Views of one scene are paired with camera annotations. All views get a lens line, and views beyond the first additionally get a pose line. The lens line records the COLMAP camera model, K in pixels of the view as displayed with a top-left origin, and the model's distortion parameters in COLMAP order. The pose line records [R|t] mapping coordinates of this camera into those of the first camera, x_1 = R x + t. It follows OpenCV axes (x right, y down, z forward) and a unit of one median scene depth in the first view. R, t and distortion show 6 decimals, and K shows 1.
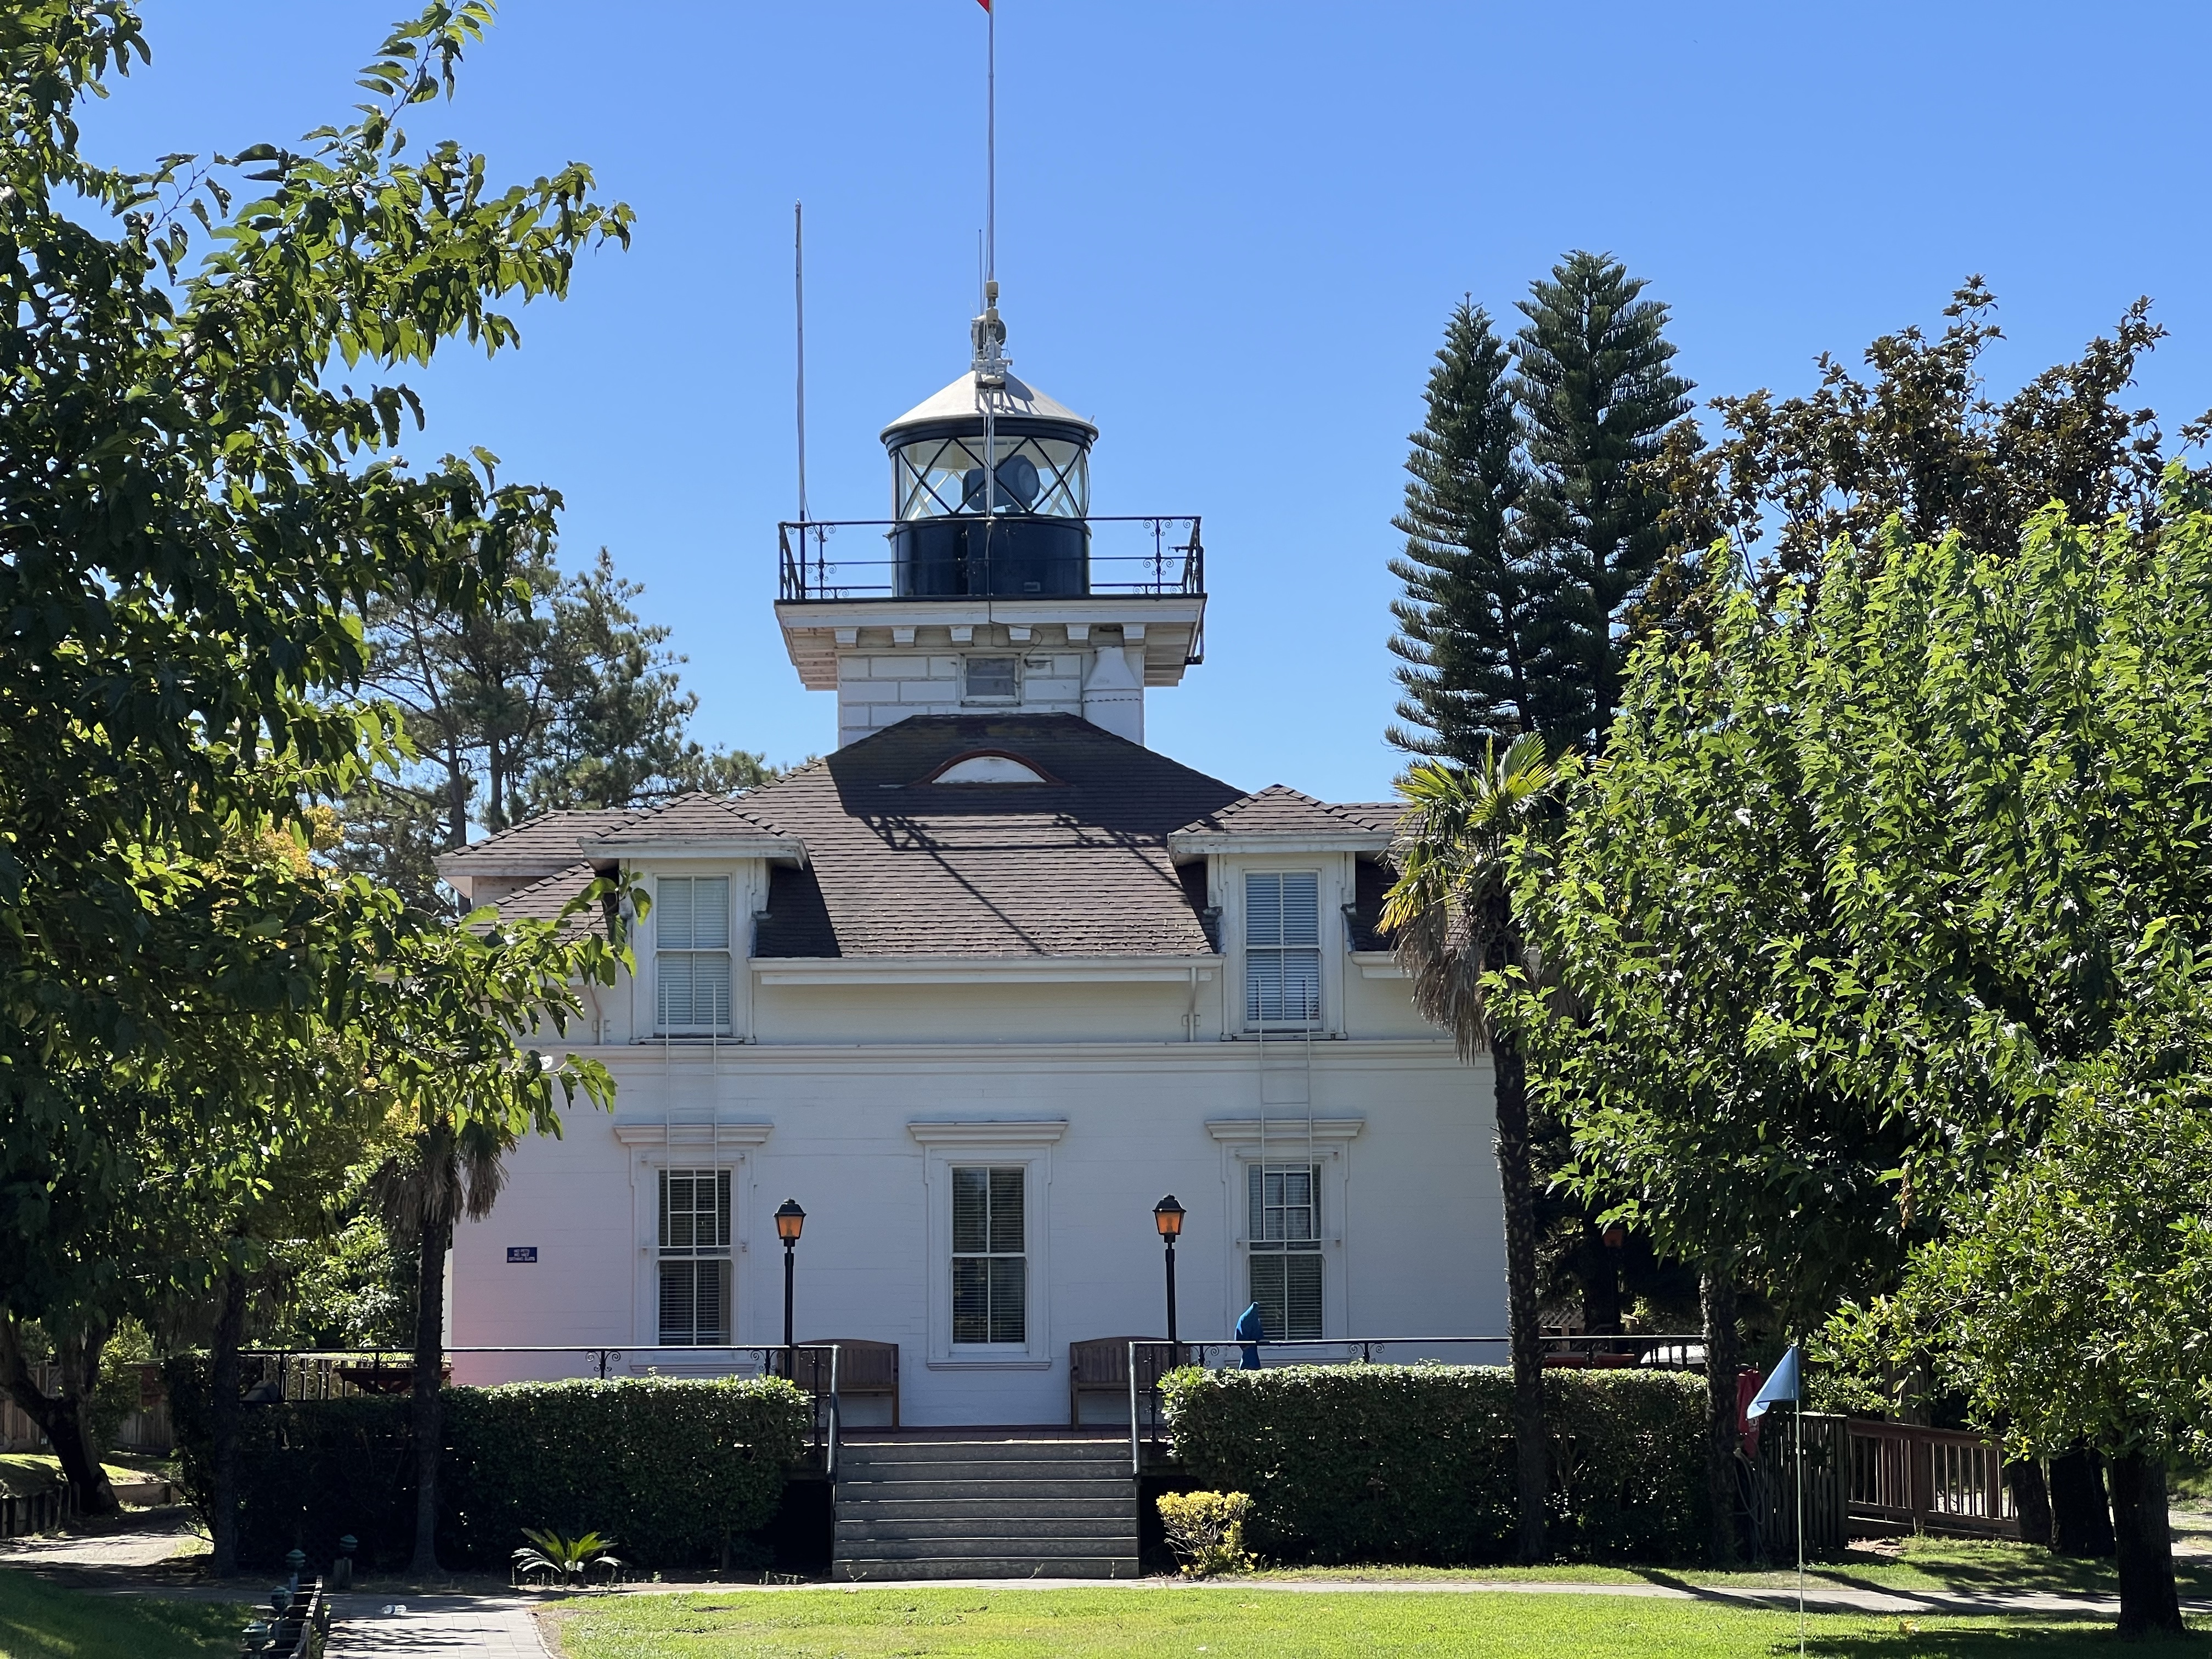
lens RADIAL K [[4859.4, 0, 1106.0], [0, 4859.4, 829.5], [0, 0, 1]] dist [-0.350939, 8.679666]
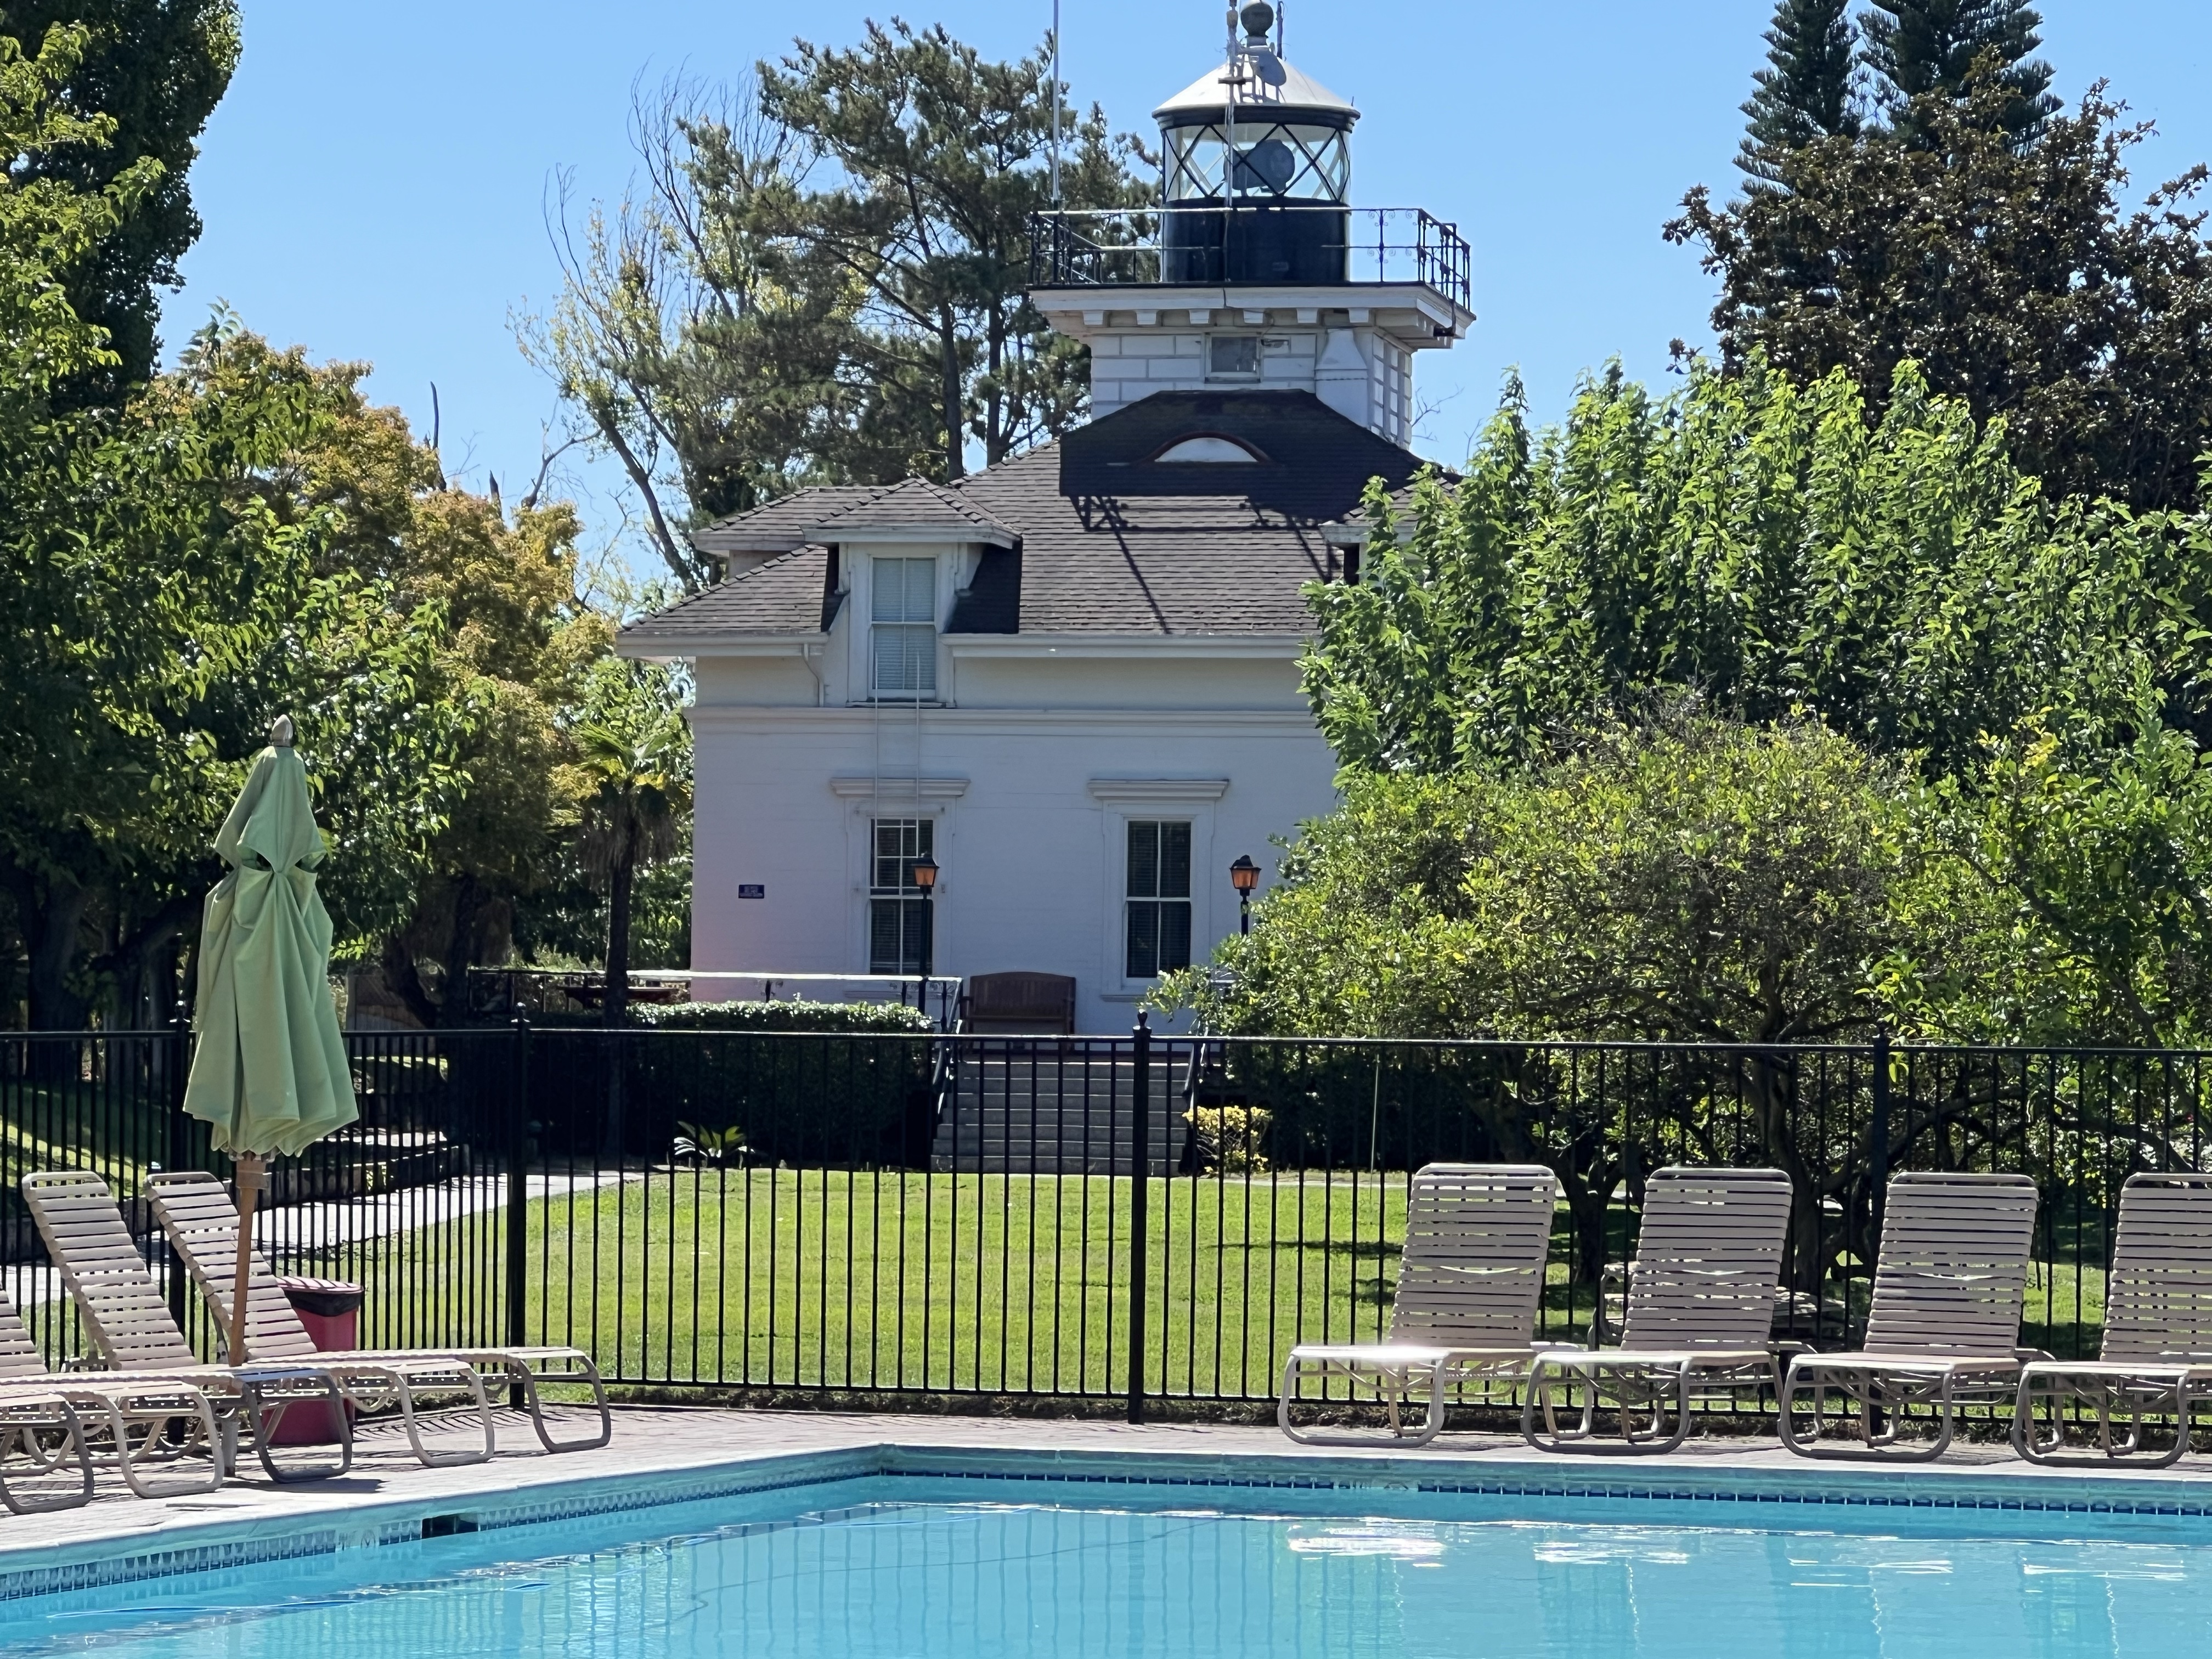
lens RADIAL K [[8048.0, 0, 1106.0], [0, 8048.0, 829.5], [0, 0, 1]] dist [-1.183246, 44.098277]
pose [[0.979981, 0.016839, -0.198377, 0.331726], [0.001512, 0.995759, 0.091991, -0.099005], [0.199085, -0.090449, 0.975799, -0.813069]]
